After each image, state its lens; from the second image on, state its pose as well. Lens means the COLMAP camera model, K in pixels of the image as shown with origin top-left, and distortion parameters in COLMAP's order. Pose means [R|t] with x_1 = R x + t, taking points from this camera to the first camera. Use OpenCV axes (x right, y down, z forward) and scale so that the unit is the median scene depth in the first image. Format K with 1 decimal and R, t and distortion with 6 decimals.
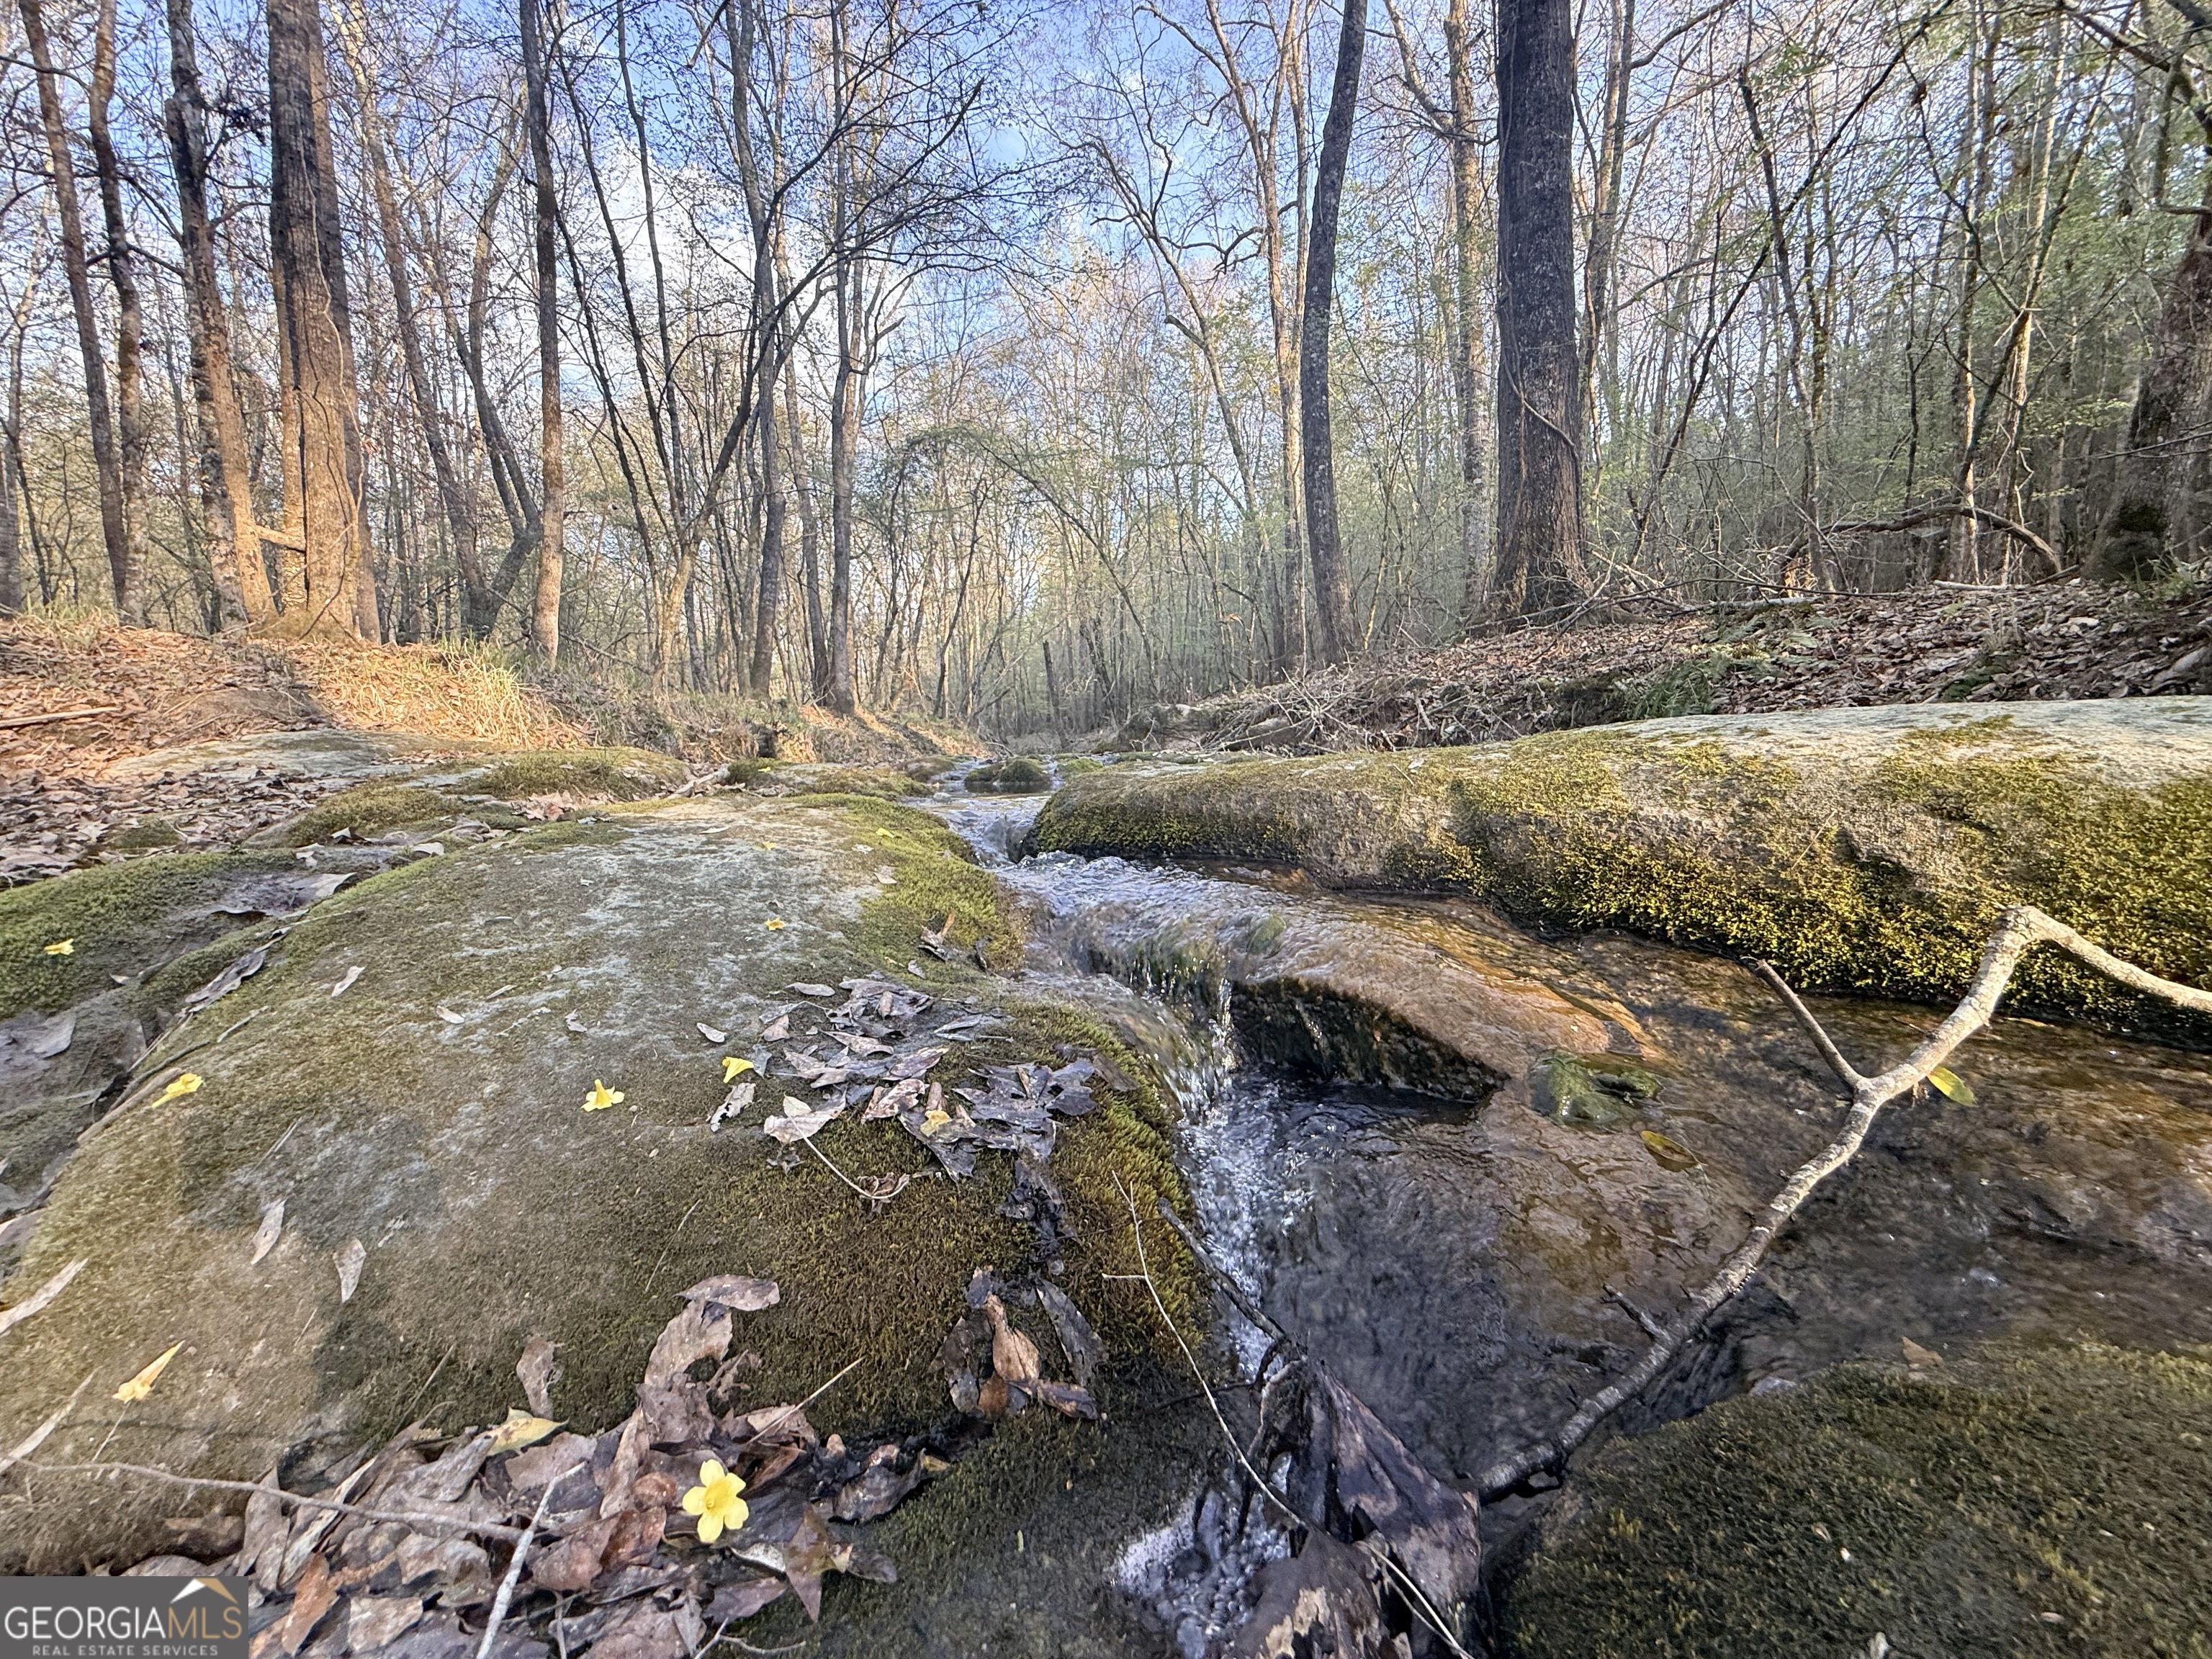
lens RADIAL K [[886.1, 0, 1099.1], [0, 886.1, 826.6], [0, 0, 1]] dist [0.002730, 0.000162]
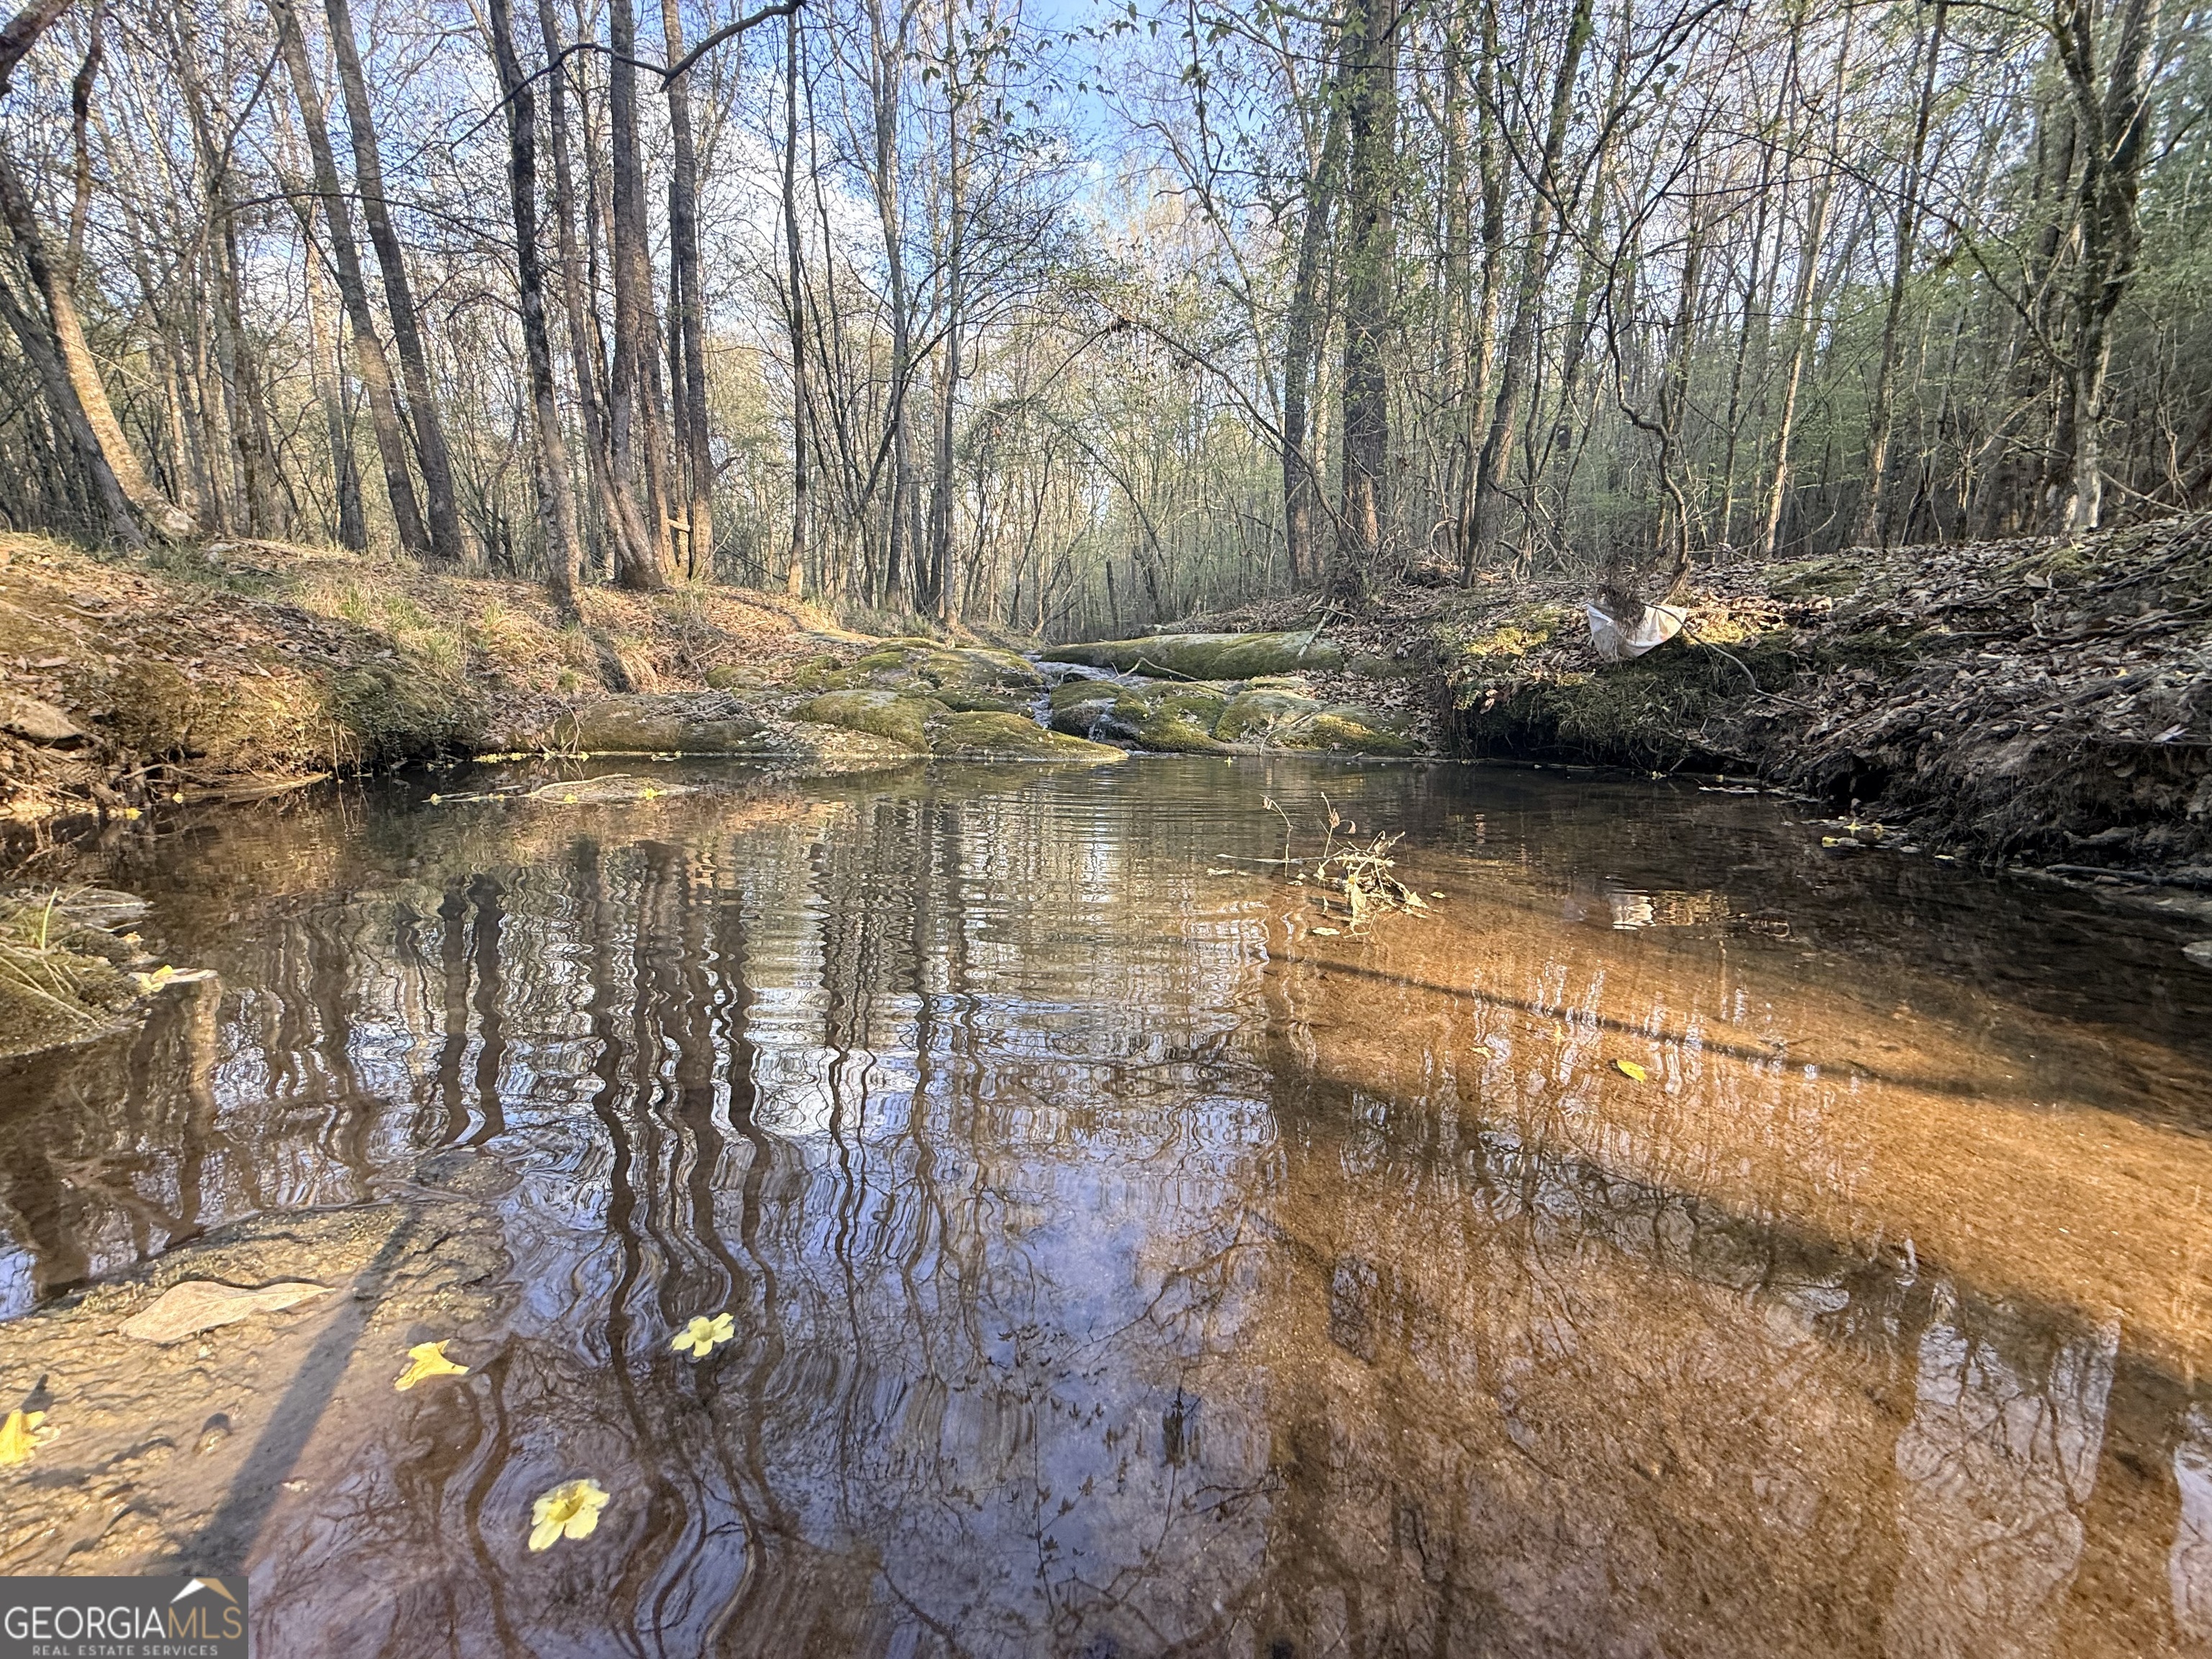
lens RADIAL K [[886.1, 0, 1099.1], [0, 886.1, 826.6], [0, 0, 1]] dist [0.002730, 0.000162]
pose [[0.996416, 0.042222, -0.073303, 0.058507], [-0.034904, 0.994536, 0.098385, 0.042162], [0.077057, -0.095474, 0.992445, -0.362854]]
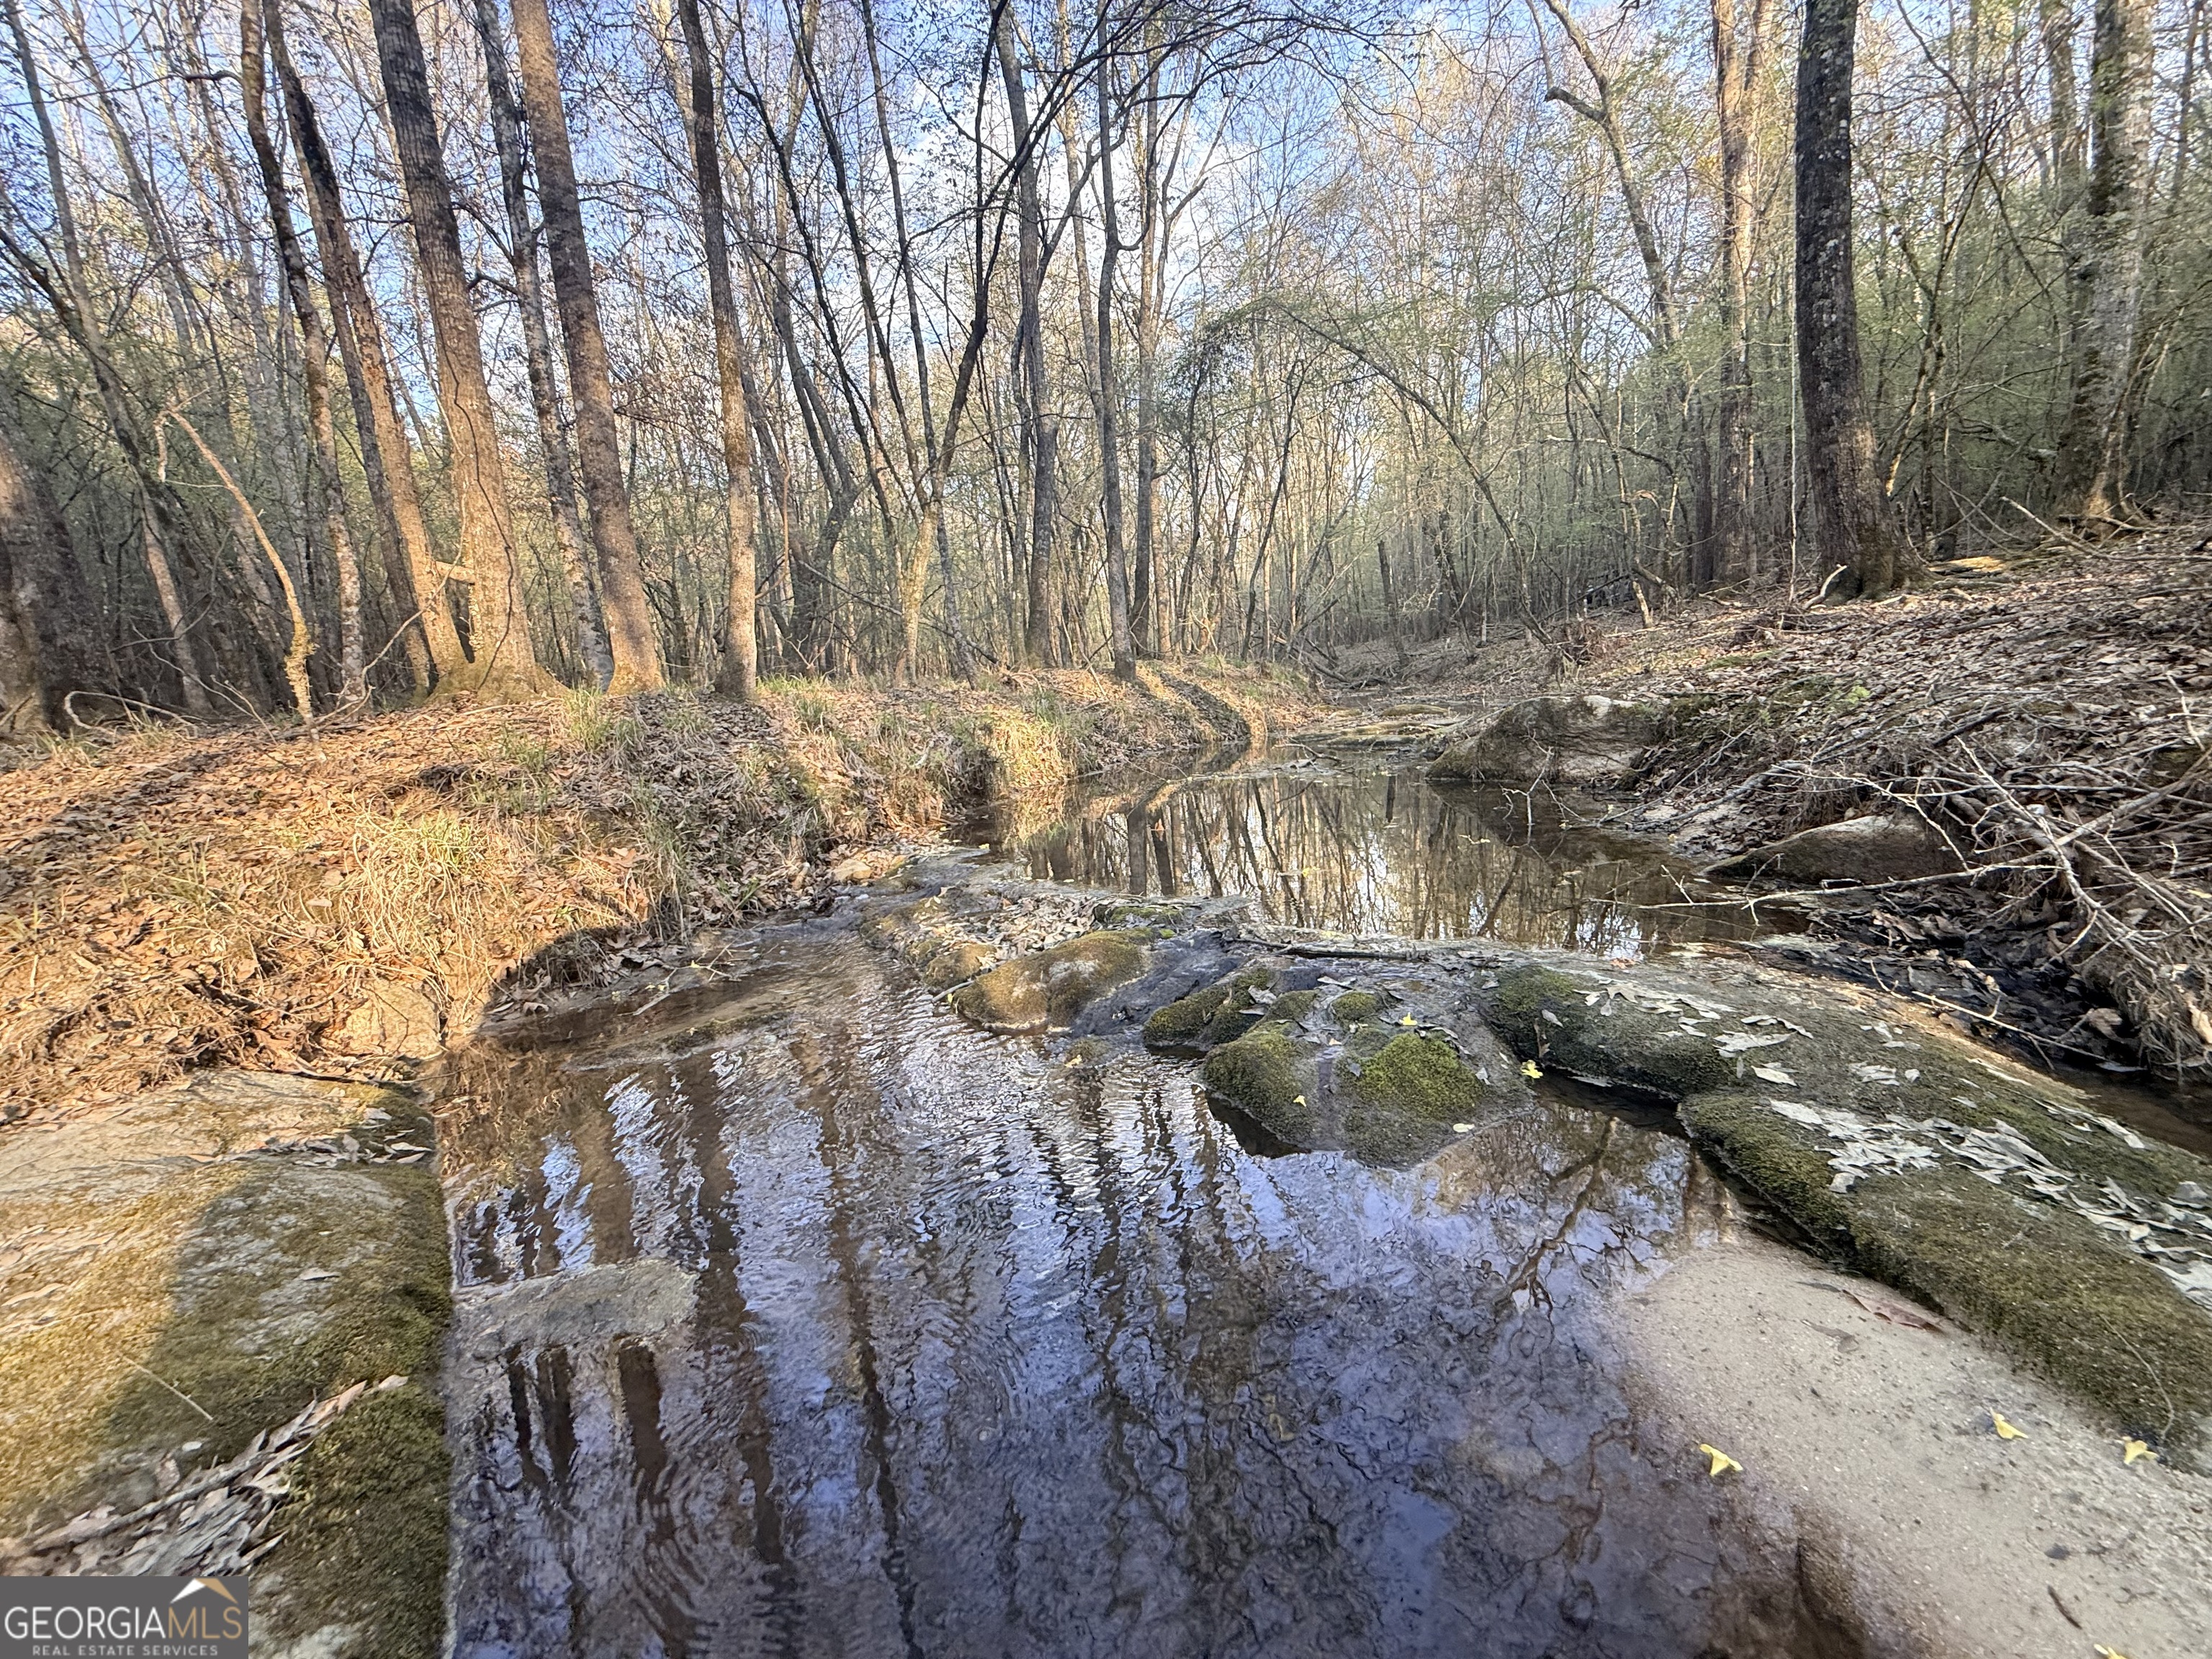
lens RADIAL K [[886.1, 0, 1099.1], [0, 886.1, 826.6], [0, 0, 1]] dist [0.002730, 0.000162]
pose [[0.932325, 0.011498, -0.361438, -0.000692], [0.026265, 0.994702, 0.099393, -0.056270], [0.360666, -0.102160, 0.927083, 0.148551]]
